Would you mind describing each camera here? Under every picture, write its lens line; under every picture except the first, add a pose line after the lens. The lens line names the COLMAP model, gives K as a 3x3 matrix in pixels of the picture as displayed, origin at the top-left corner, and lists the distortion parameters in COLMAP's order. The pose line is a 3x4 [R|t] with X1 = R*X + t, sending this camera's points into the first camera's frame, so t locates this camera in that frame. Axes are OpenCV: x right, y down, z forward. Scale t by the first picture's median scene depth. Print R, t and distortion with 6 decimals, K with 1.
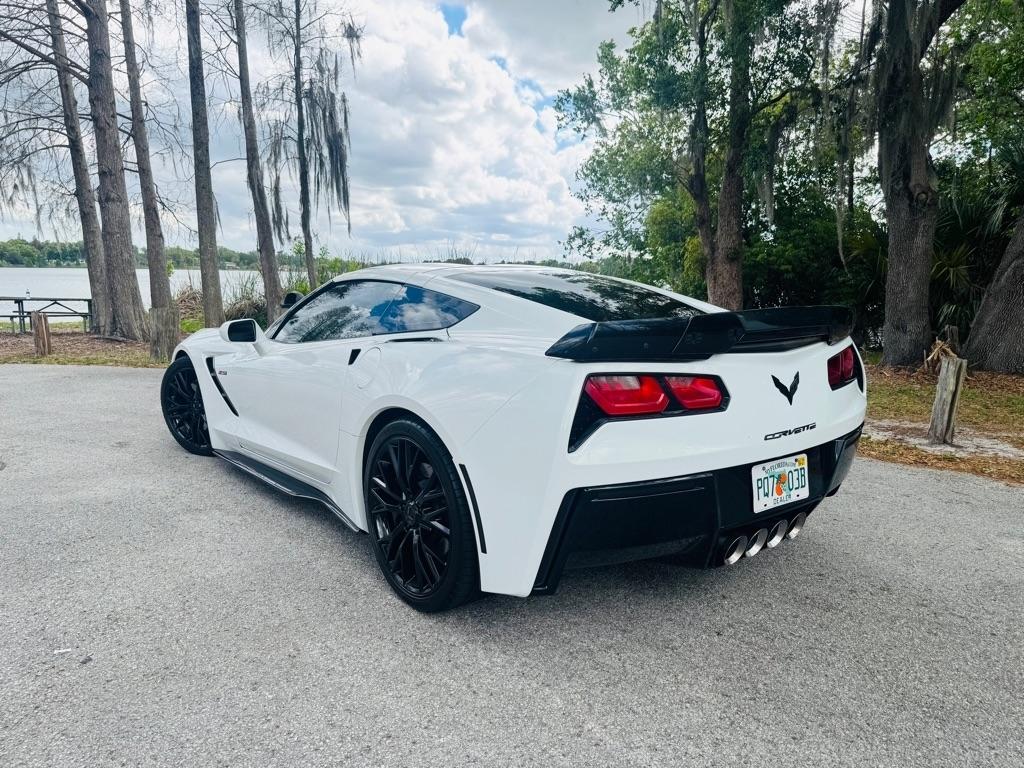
lens RADIAL K [[714.8, 0, 512.0], [0, 714.8, 384.0], [0, 0, 1]] dist [0.038960, -0.047034]
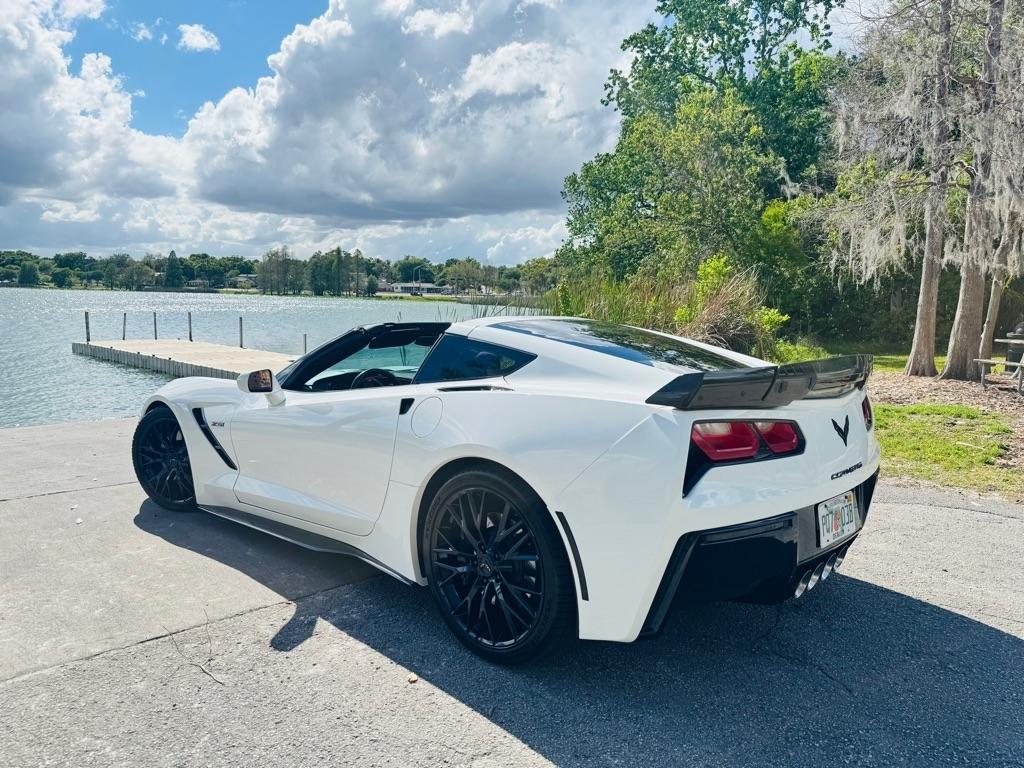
lens RADIAL K [[714.8, 0, 512.0], [0, 714.8, 384.0], [0, 0, 1]] dist [0.038960, -0.047034]
pose [[0.991773, -0.013287, 0.127320, -0.261402], [0.020374, 0.998305, -0.054522, -0.015735], [-0.126380, 0.056668, 0.990362, -0.010813]]
